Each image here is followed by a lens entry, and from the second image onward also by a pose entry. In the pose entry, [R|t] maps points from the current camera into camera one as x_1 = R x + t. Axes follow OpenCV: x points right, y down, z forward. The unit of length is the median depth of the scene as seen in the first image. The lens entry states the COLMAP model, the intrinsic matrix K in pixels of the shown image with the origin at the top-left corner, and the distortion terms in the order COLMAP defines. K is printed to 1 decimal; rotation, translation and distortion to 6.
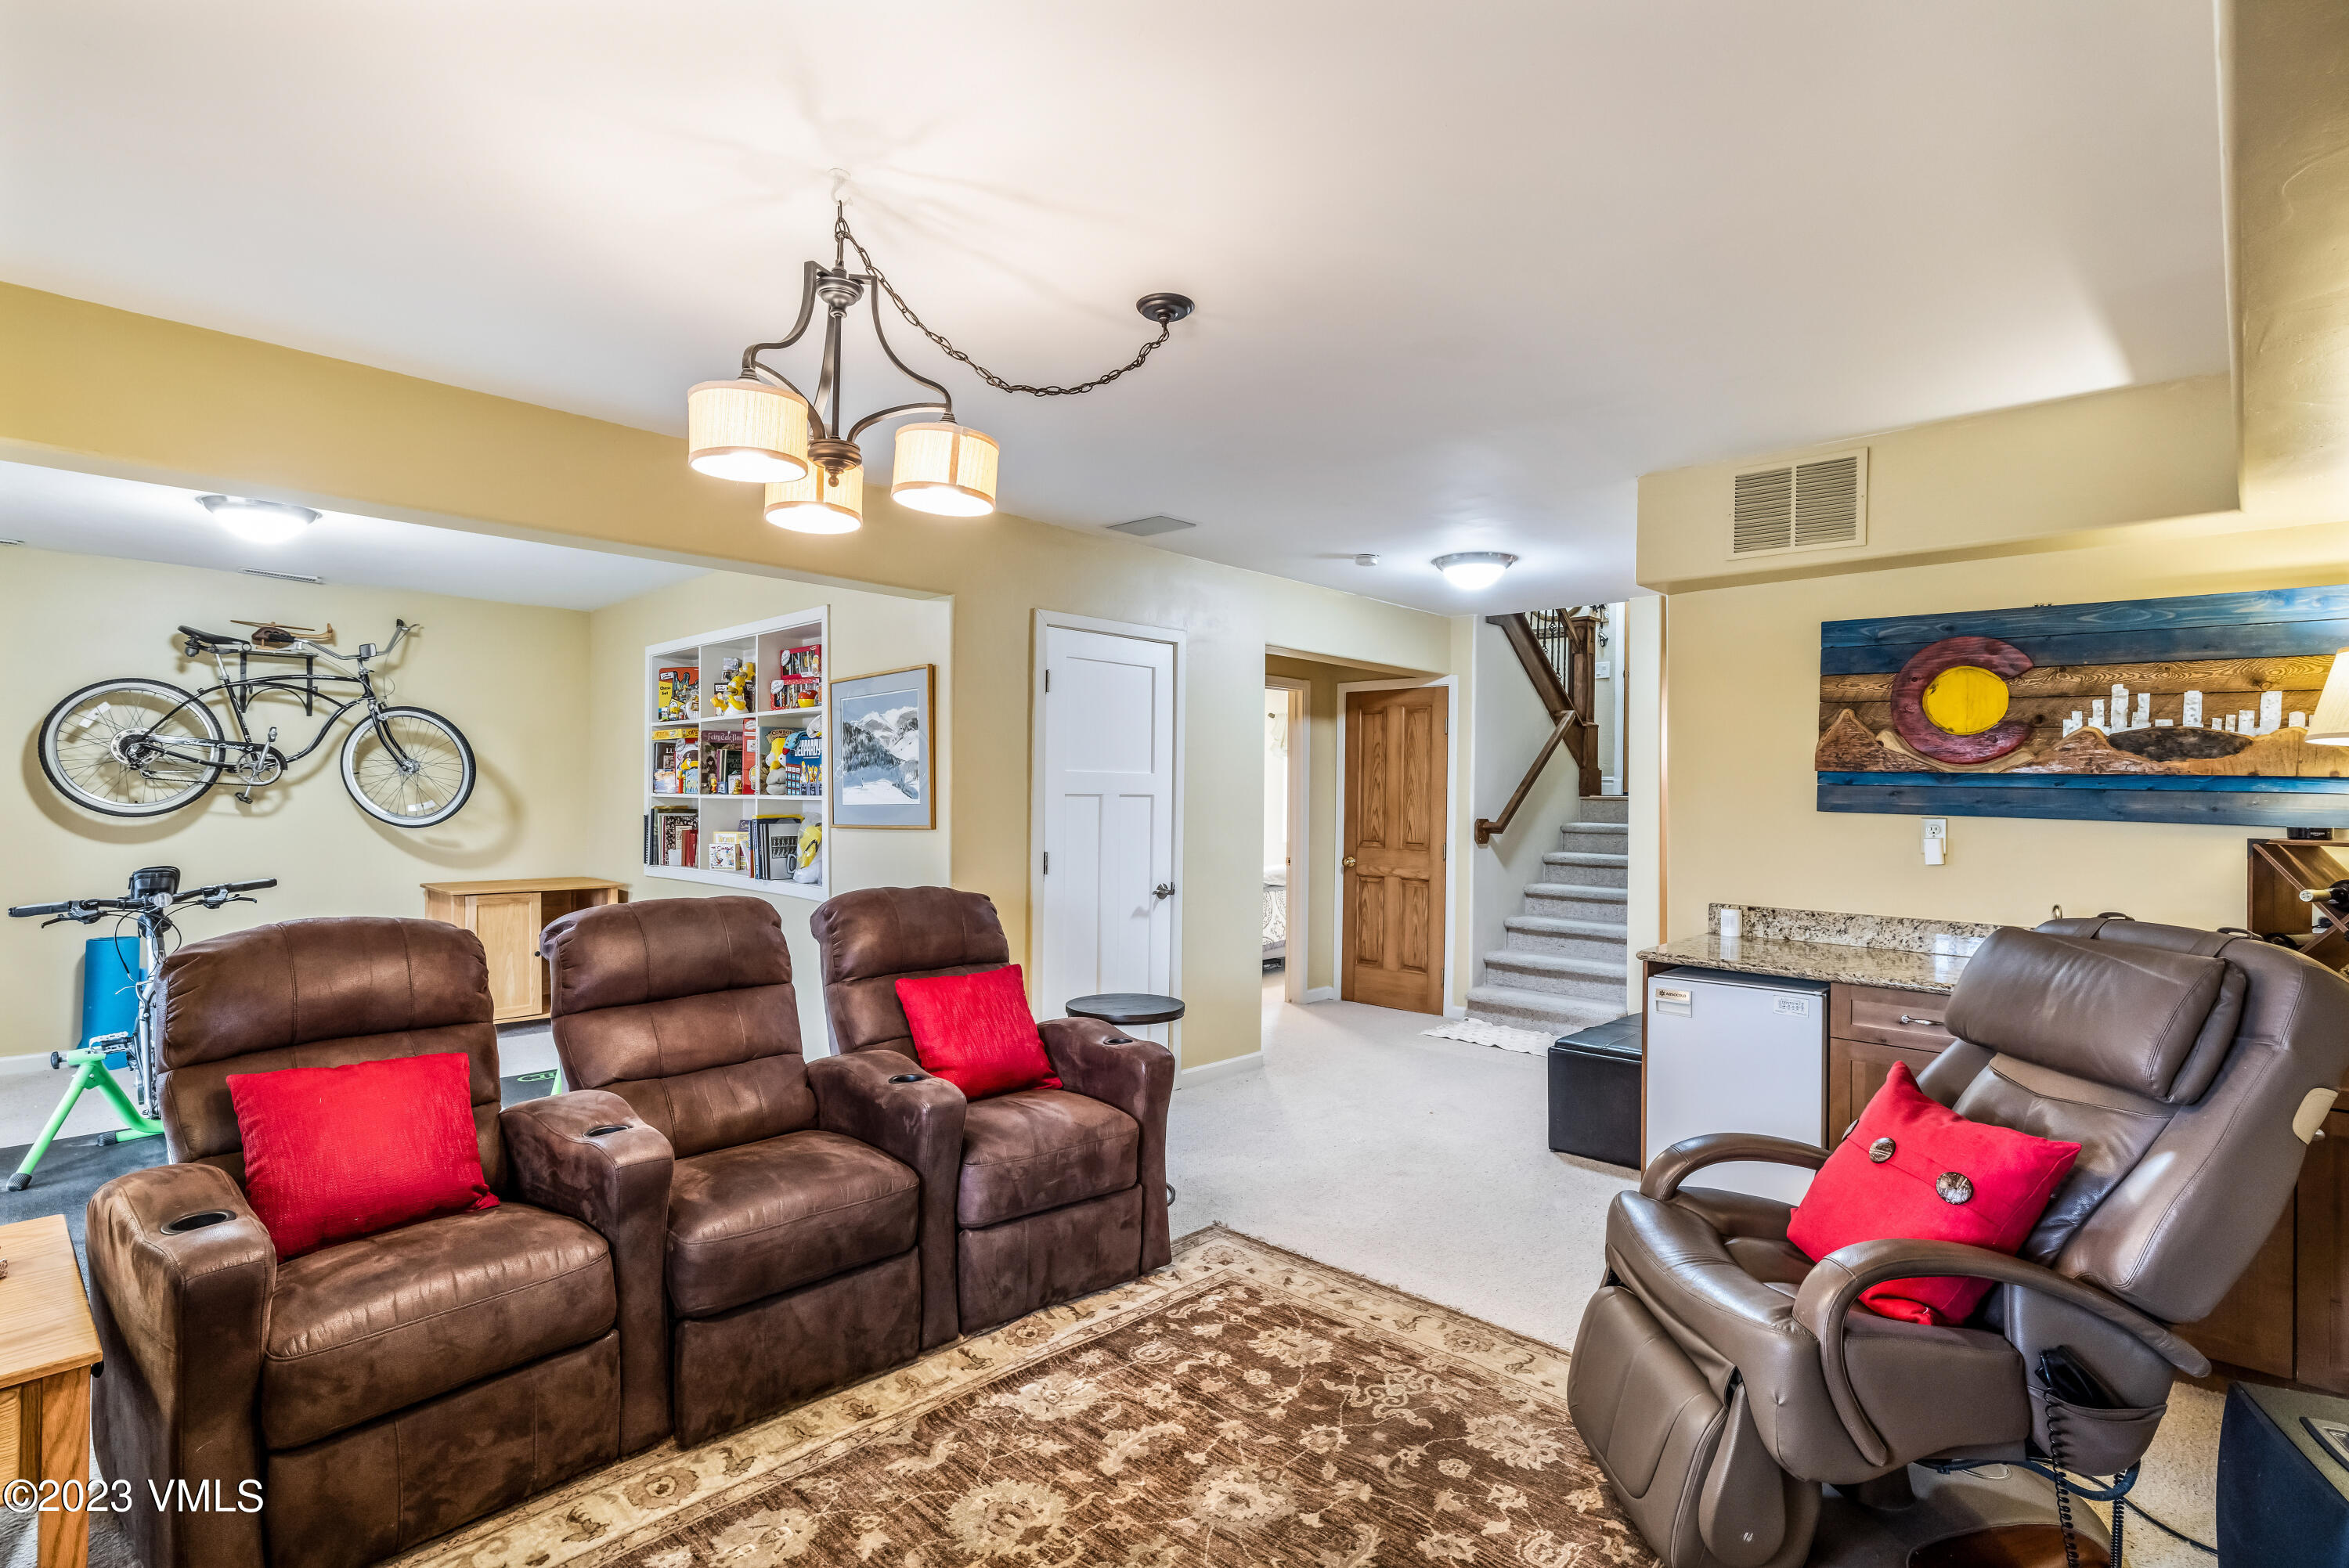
lens RADIAL K [[1162.5, 0, 1140.8], [0, 1162.5, 847.6], [0, 0, 1]] dist [-0.005327, -0.000973]
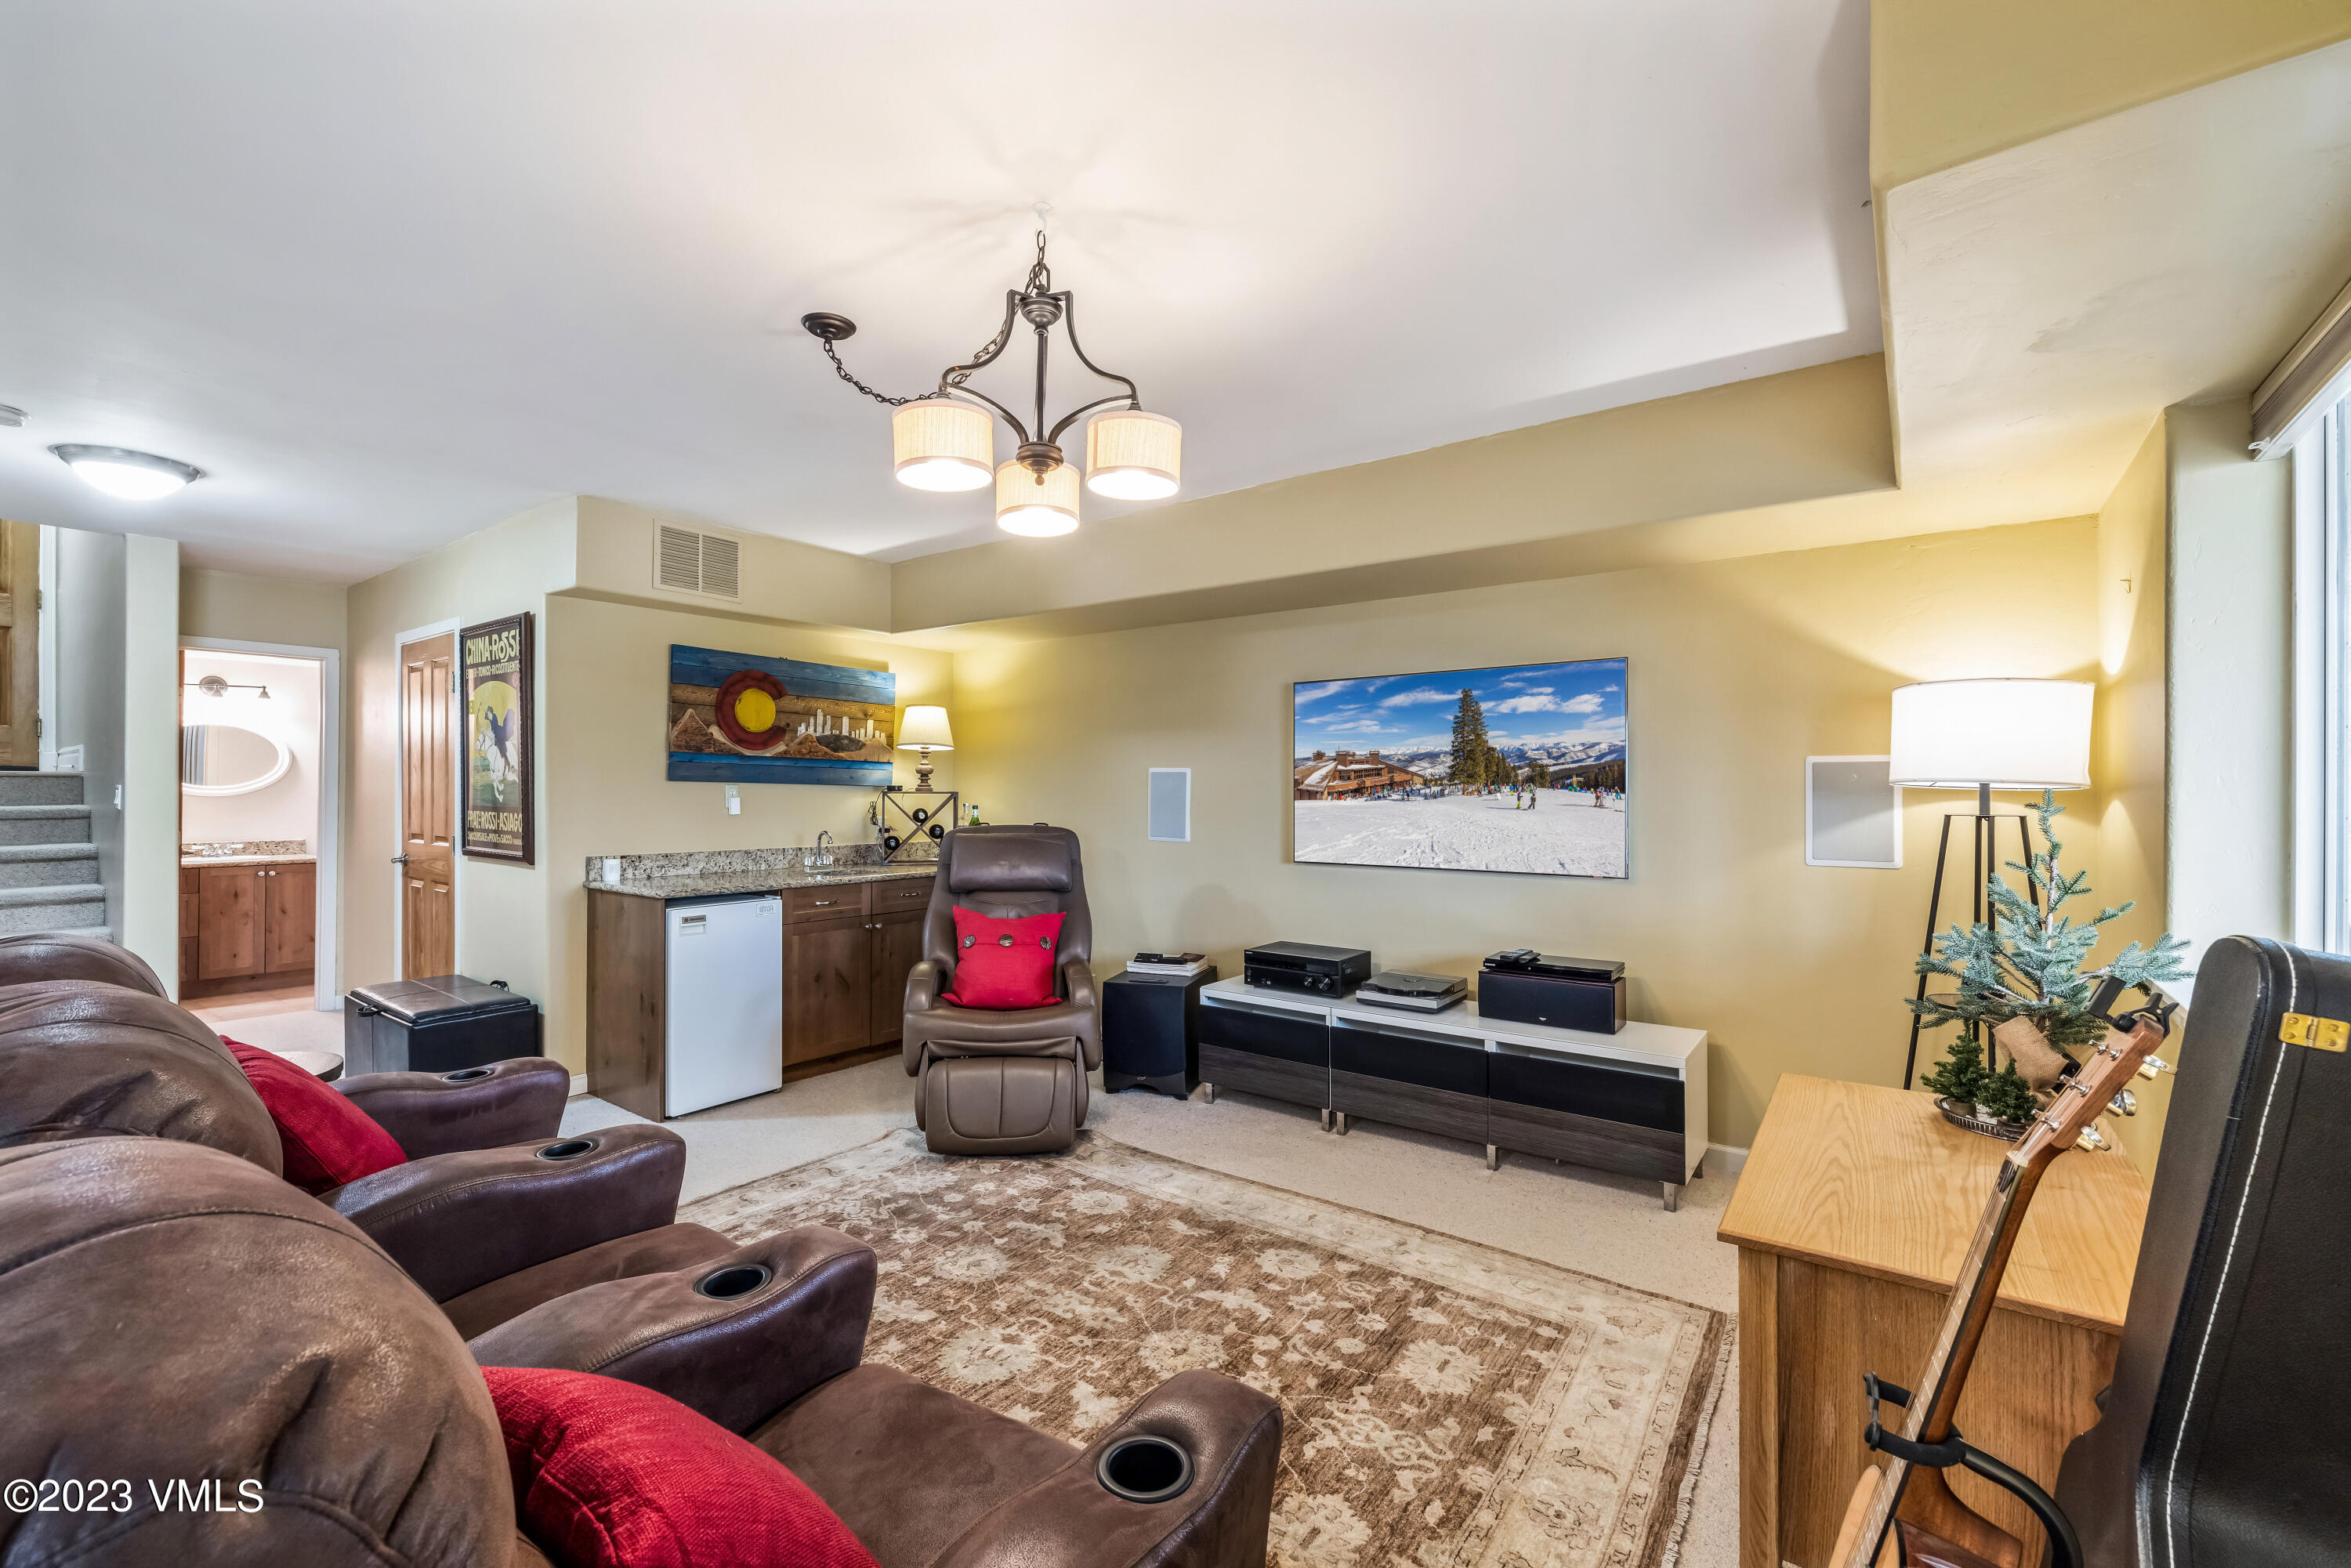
lens RADIAL K [[976.8, 0, 1224.5], [0, 976.8, 874.7], [0, 0, 1]] dist [0.003223, 0.000079]
pose [[-0.180812, -0.098132, 0.978610, -0.726091], [0.041880, 0.993339, 0.107347, -0.018249], [-0.982626, 0.060393, -0.175498, 0.586129]]
